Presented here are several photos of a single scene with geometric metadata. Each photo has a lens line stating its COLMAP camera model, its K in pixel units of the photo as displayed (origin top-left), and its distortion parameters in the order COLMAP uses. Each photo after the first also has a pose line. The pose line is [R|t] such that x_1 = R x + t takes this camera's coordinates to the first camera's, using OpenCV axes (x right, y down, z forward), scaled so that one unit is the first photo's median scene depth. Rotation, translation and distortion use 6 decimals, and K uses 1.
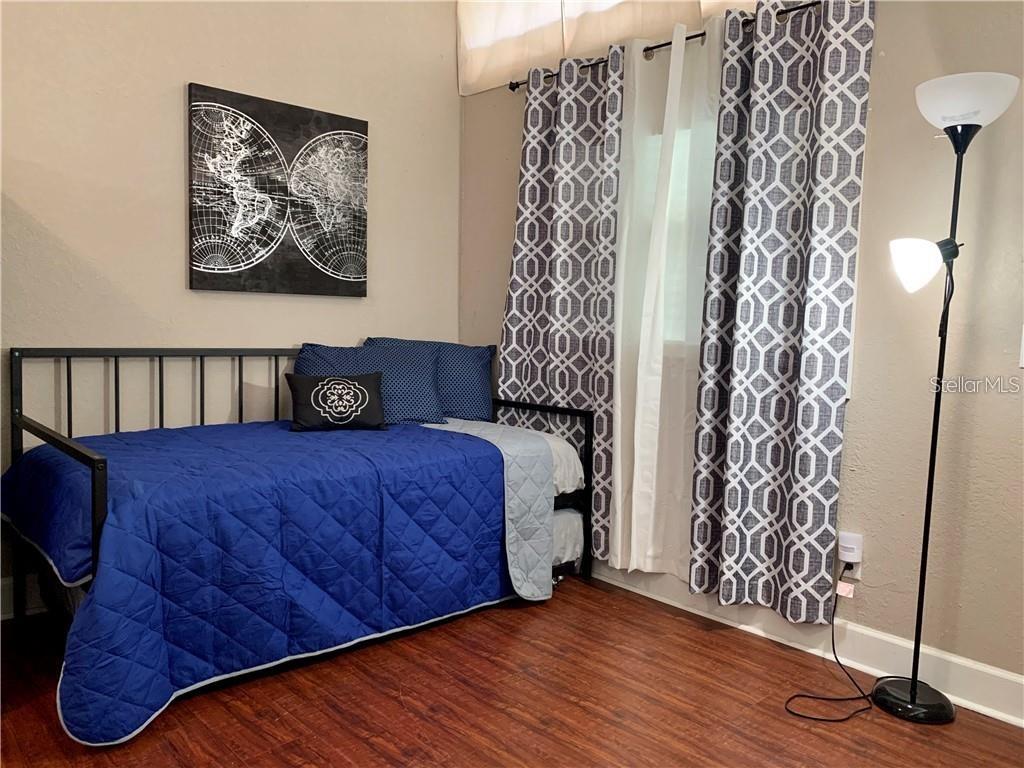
lens RADIAL K [[782.9, 0, 520.1], [0, 782.9, 383.4], [0, 0, 1]] dist [0.038300, -0.061779]
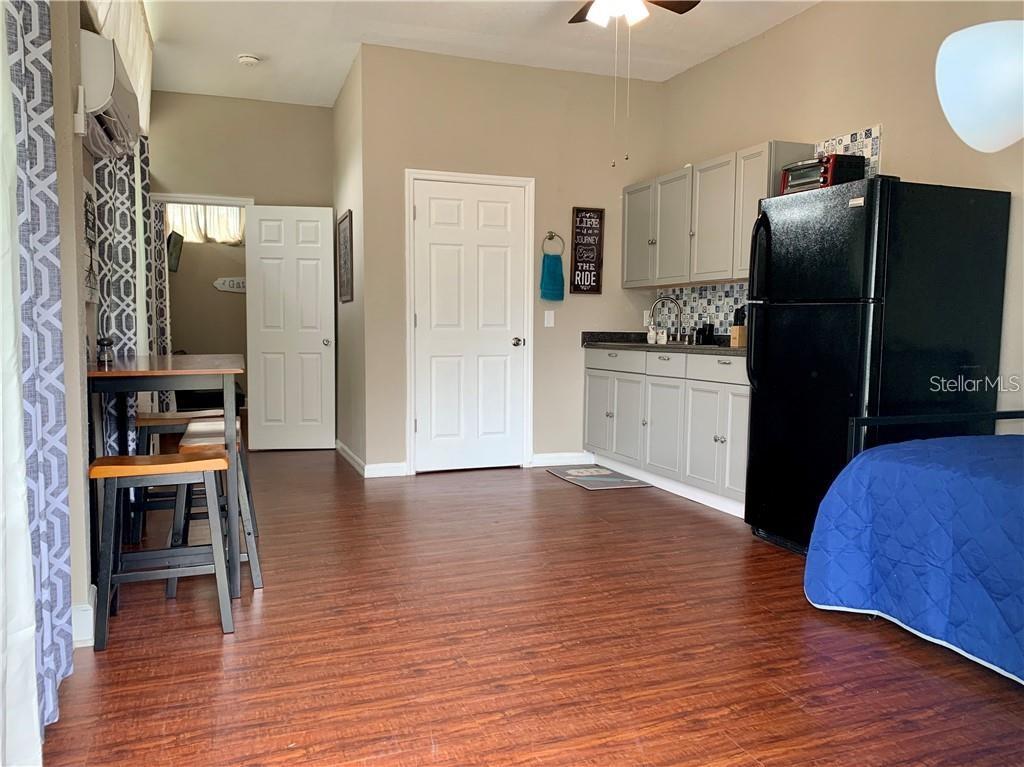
lens RADIAL K [[782.9, 0, 508.4], [0, 782.9, 376.1], [0, 0, 1]] dist [0.038300, -0.061779]
pose [[-0.385473, 0.038656, -0.921909, 0.638904], [-0.097574, 0.991813, 0.082385, -0.026058], [0.917546, 0.121711, -0.378545, 0.580095]]
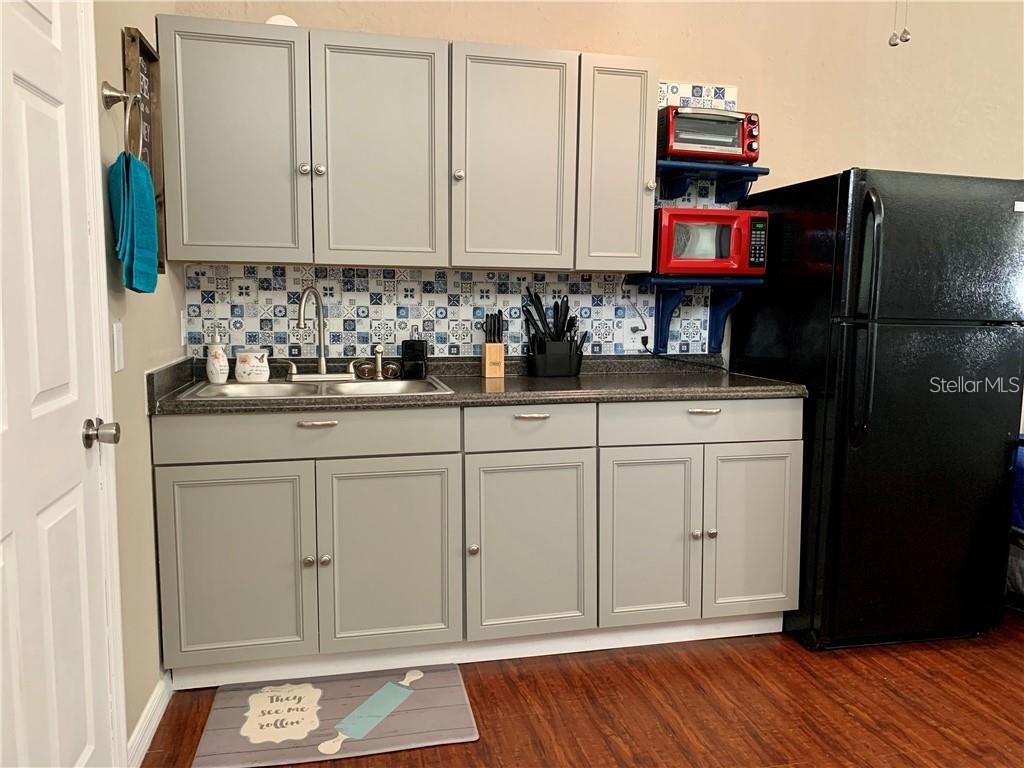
lens RADIAL K [[782.9, 0, 495.8], [0, 782.9, 382.6], [0, 0, 1]] dist [0.038300, -0.061779]
pose [[0.858905, 0.041642, -0.510439, -0.469060], [-0.037911, 0.999124, 0.017718, -0.009756], [0.510730, 0.004133, 0.859731, -0.387478]]
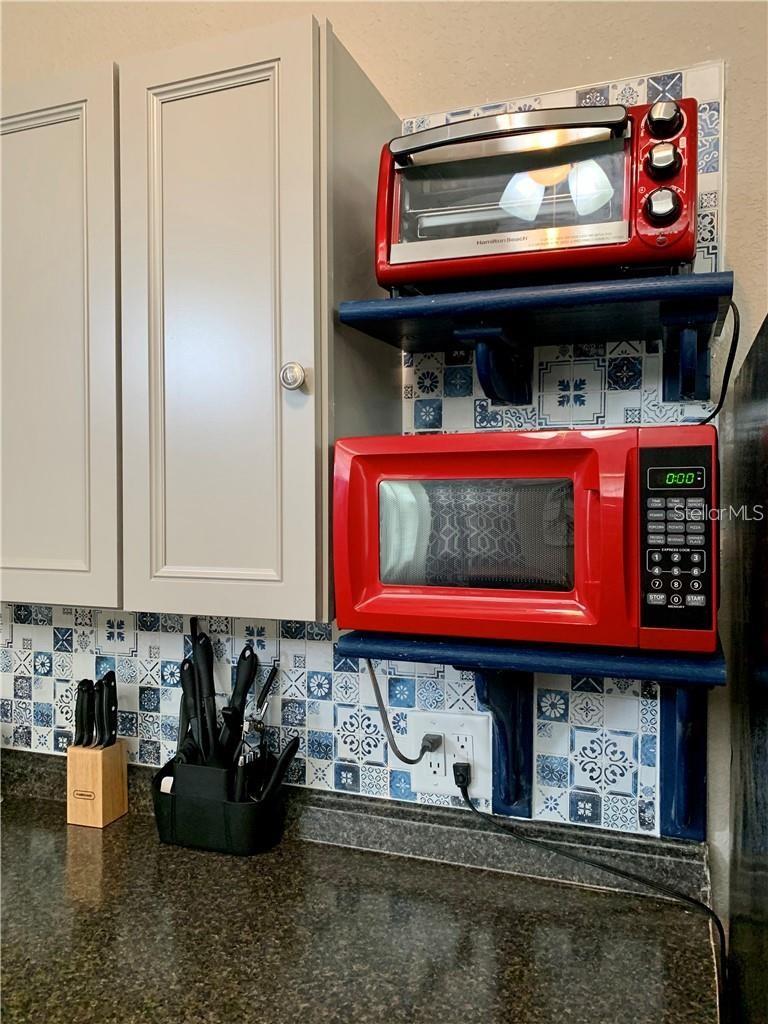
lens RADIAL K [[782.9, 0, 384.8], [0, 782.9, 510.0], [0, 0, 1]] dist [0.038300, -0.061779]
pose [[0.448814, -0.013061, -0.893530, -0.495977], [-0.070607, 0.996249, -0.050028, -0.154637], [0.890831, 0.085543, 0.446208, 0.340942]]
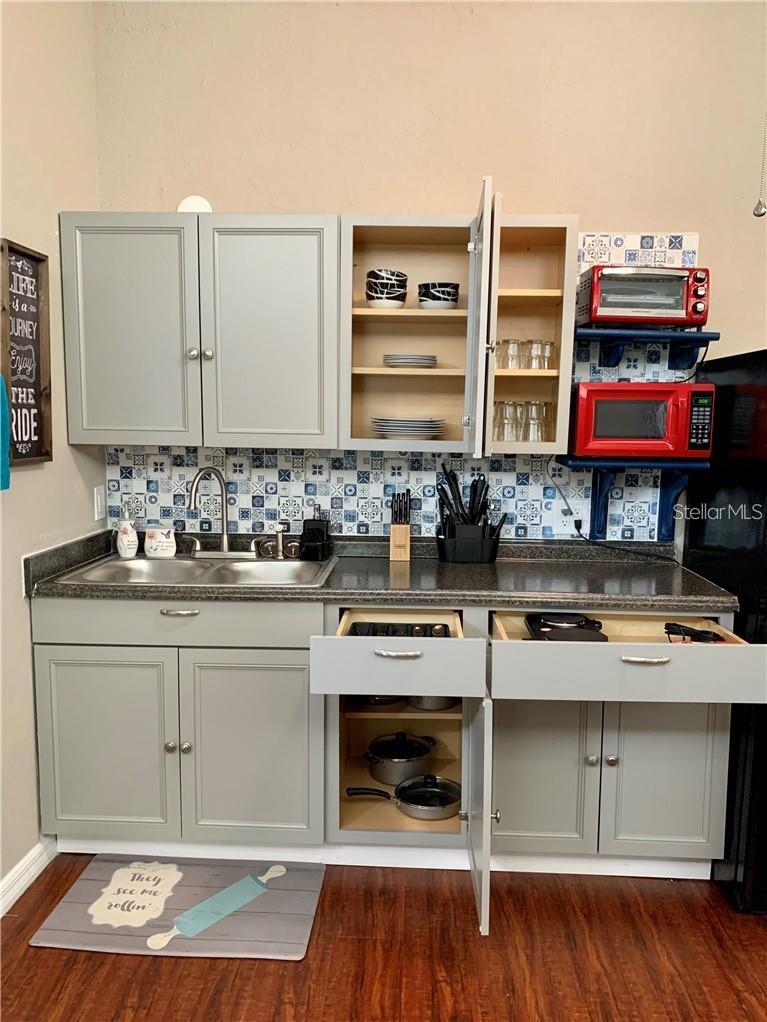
lens RADIAL K [[781.3, 0, 369.6], [0, 781.3, 515.0], [0, 0, 1]] dist [0.038300, -0.061779]
pose [[0.684837, 0.078617, -0.724443, -0.337768], [-0.064096, 0.996809, 0.047582, -0.089225], [0.725872, 0.013848, 0.687690, -0.220955]]
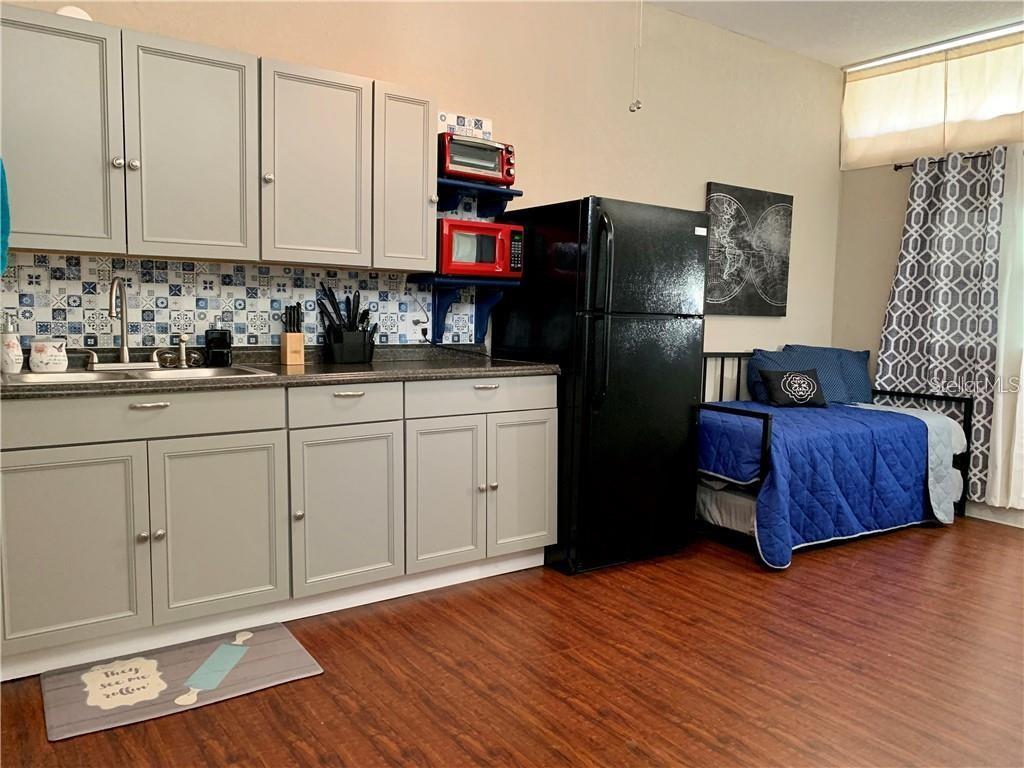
lens RADIAL K [[782.9, 0, 508.2], [0, 782.9, 378.2], [0, 0, 1]] dist [0.038300, -0.061779]
pose [[0.987712, 0.013940, -0.155663, -0.514363], [-0.014795, 0.999881, -0.004335, 0.017916], [0.155584, 0.006585, 0.987801, -0.545596]]
